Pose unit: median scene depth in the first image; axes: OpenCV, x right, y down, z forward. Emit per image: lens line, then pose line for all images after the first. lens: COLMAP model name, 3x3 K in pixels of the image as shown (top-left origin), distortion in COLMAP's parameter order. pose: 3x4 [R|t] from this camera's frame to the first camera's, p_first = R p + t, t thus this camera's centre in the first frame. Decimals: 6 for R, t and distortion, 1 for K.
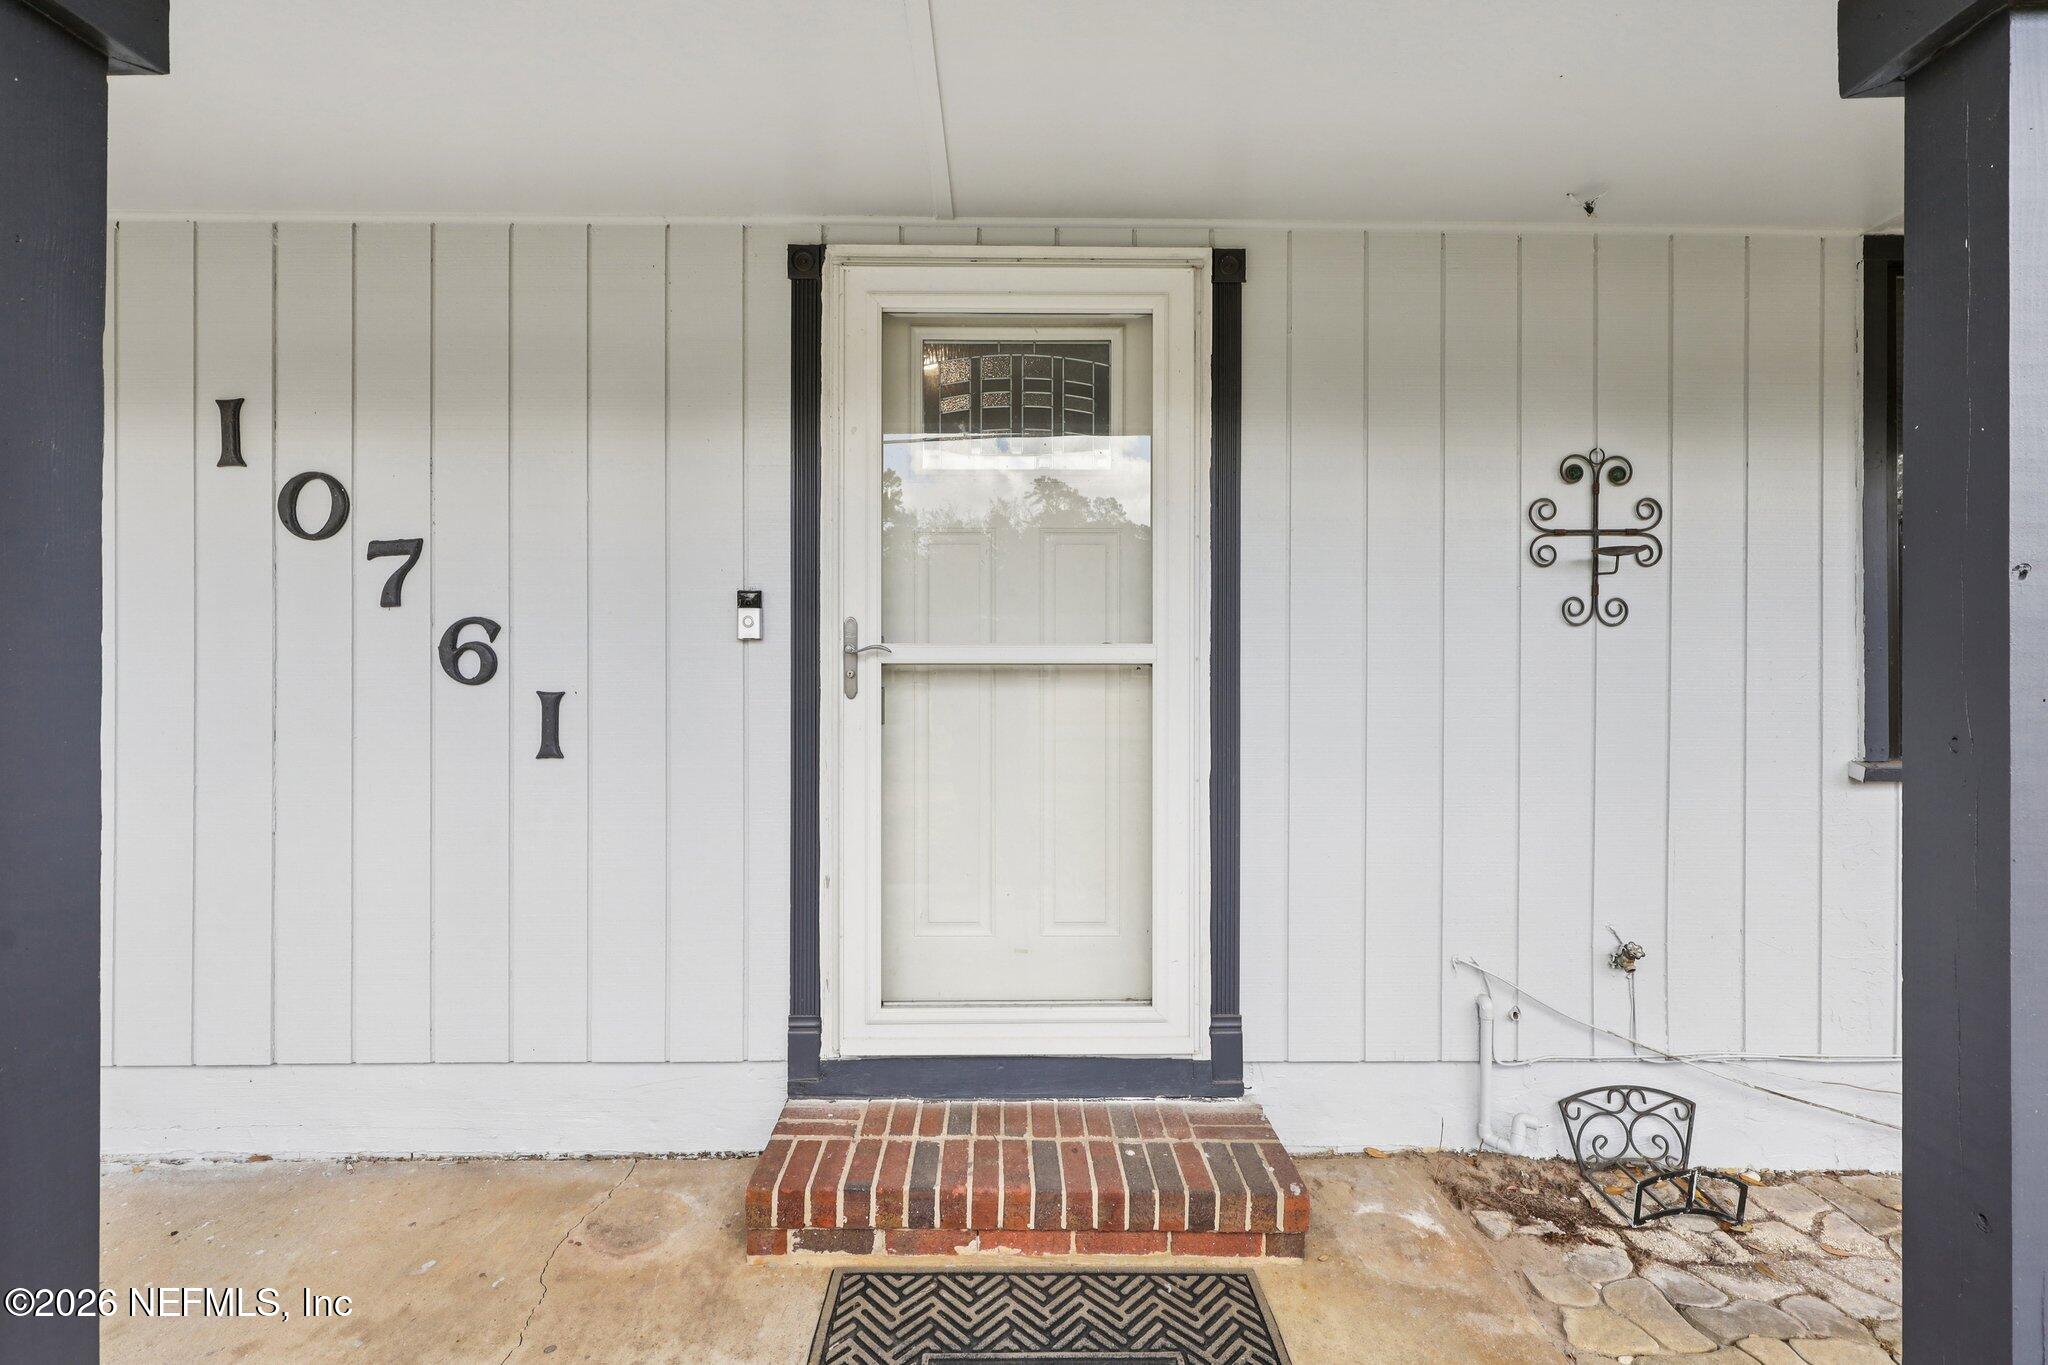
lens RADIAL K [[932.3, 0, 1019.0], [0, 932.3, 670.4], [0, 0, 1]] dist [-0.001649, 0.002135]
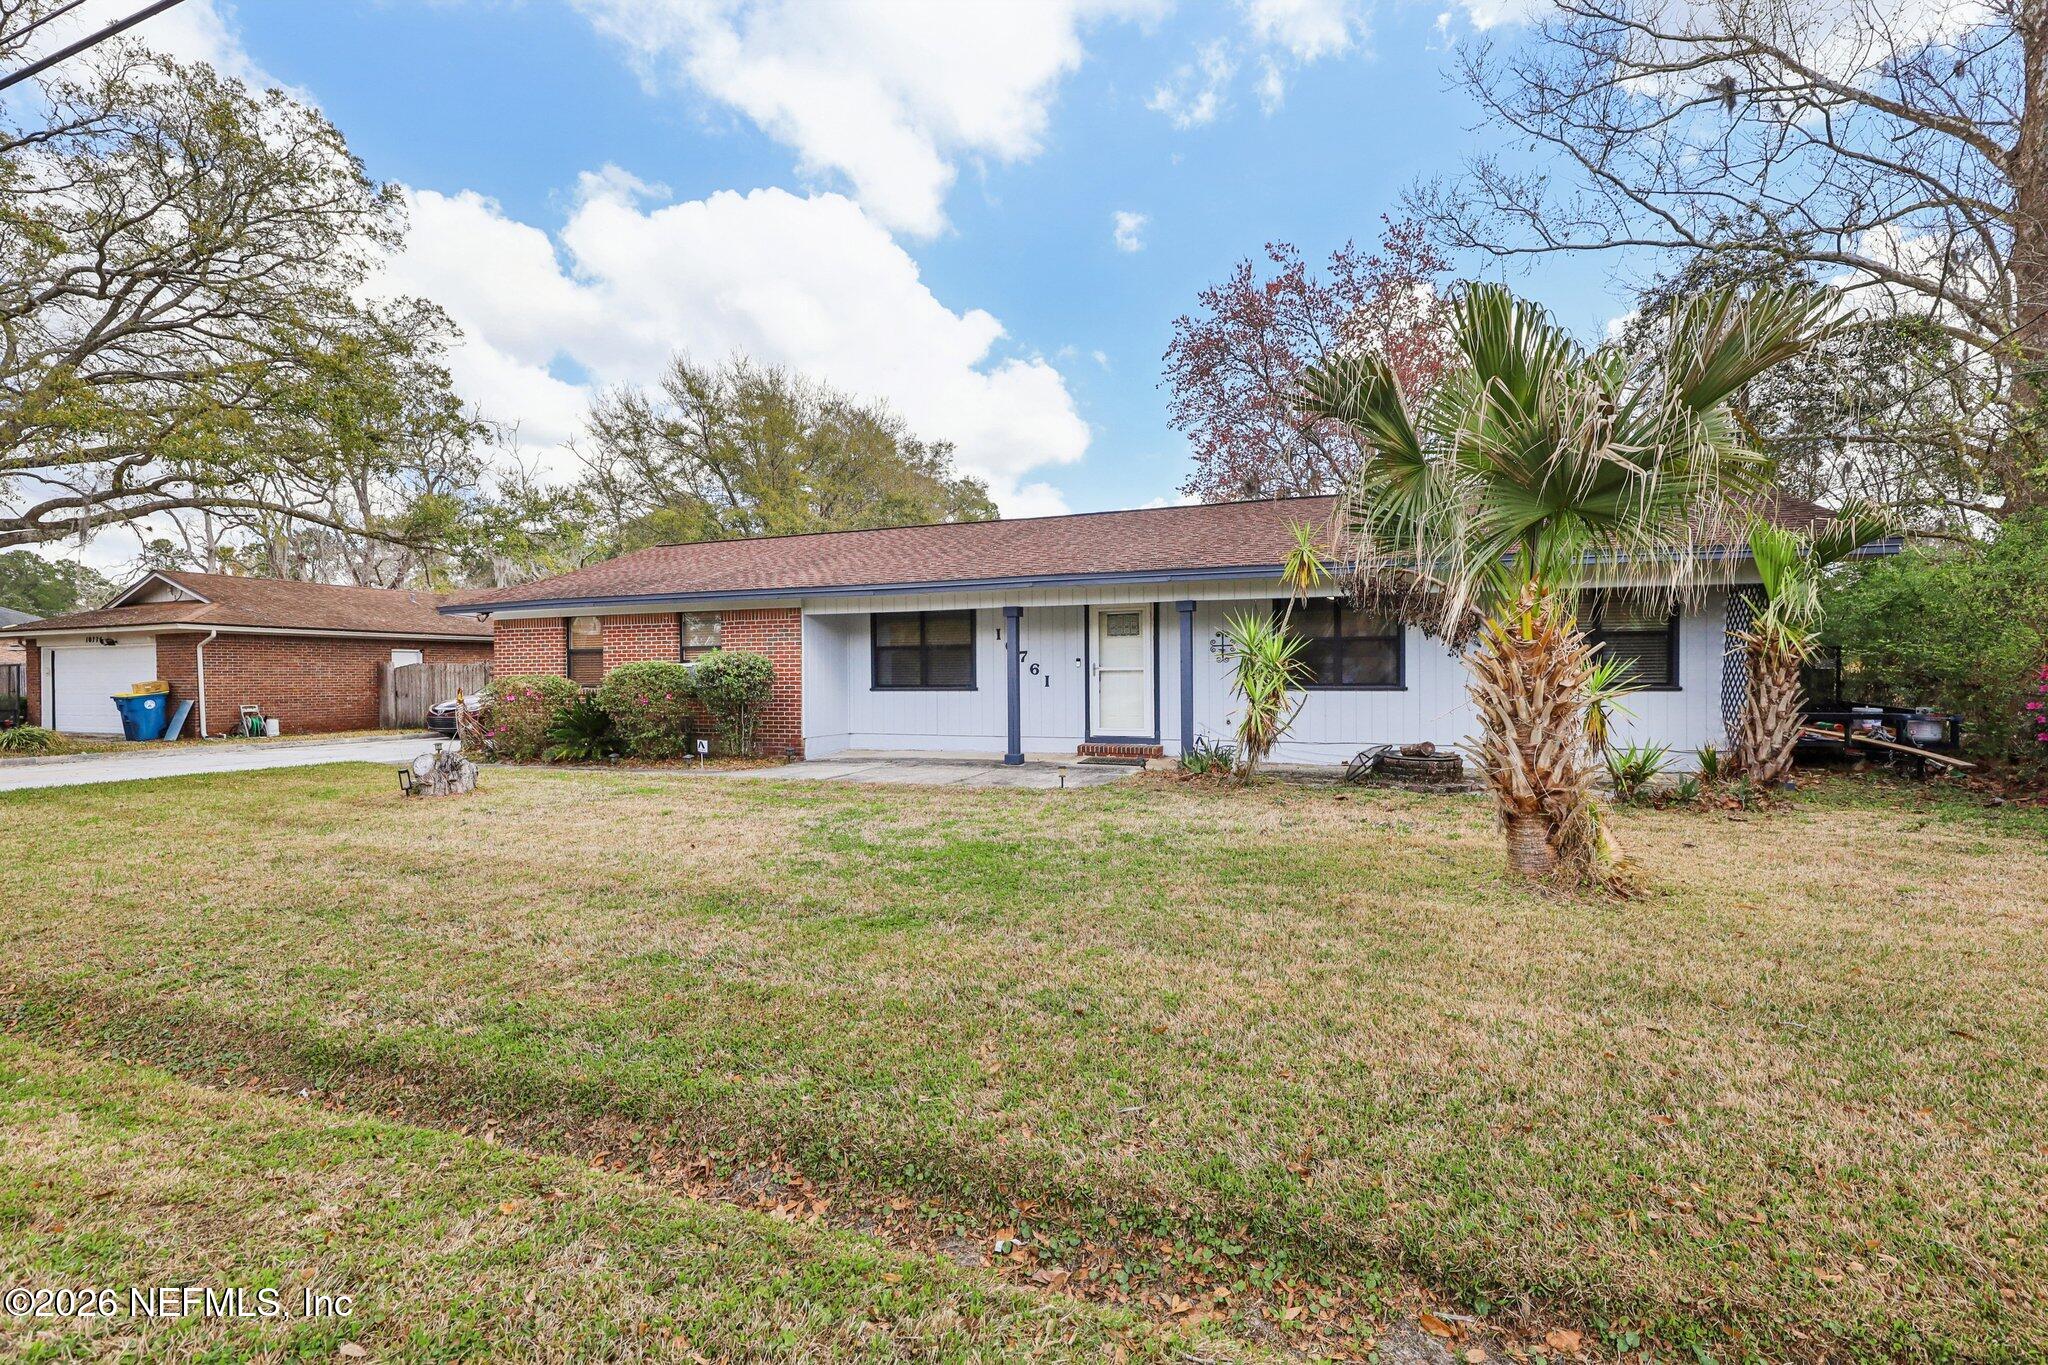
lens RADIAL K [[932.3, 0, 1033.7], [0, 932.3, 681.8], [0, 0, 1]] dist [-0.001649, 0.002135]
pose [[0.932710, -0.006485, -0.360568, 1.611836], [0.009445, 0.999935, 0.006446, 0.023200], [0.360503, -0.009418, 0.932710, -4.713507]]
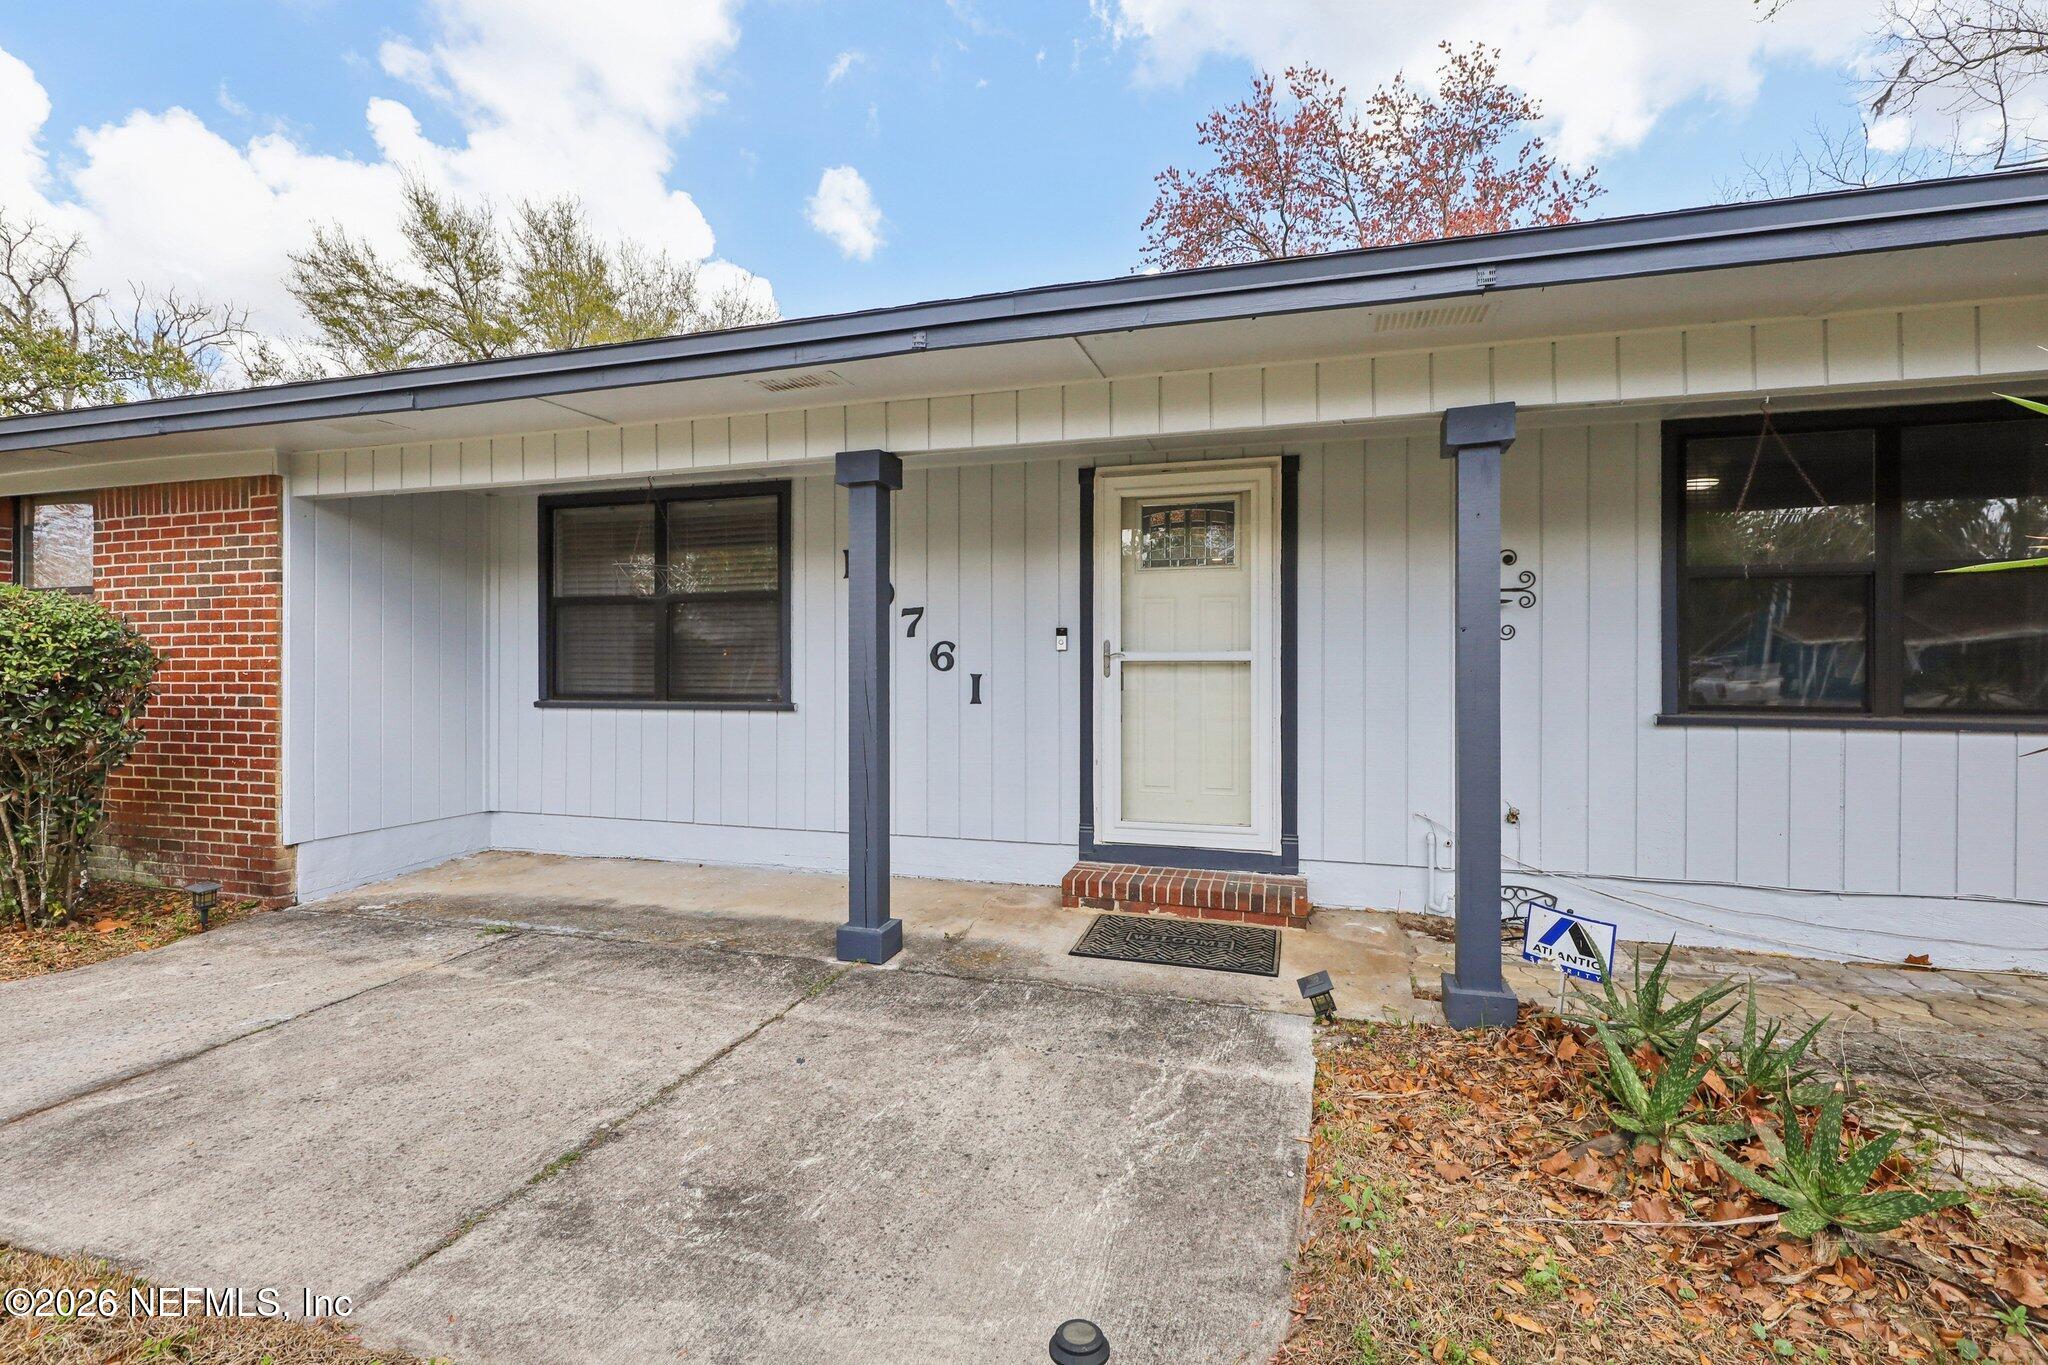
lens RADIAL K [[932.3, 0, 1022.5], [0, 932.3, 667.5], [0, 0, 1]] dist [-0.001649, 0.002135]
pose [[0.954432, -0.000955, -0.298427, 0.275304], [0.000153, 0.999996, -0.002713, 0.013181], [0.298429, 0.002543, 0.954428, -1.112803]]
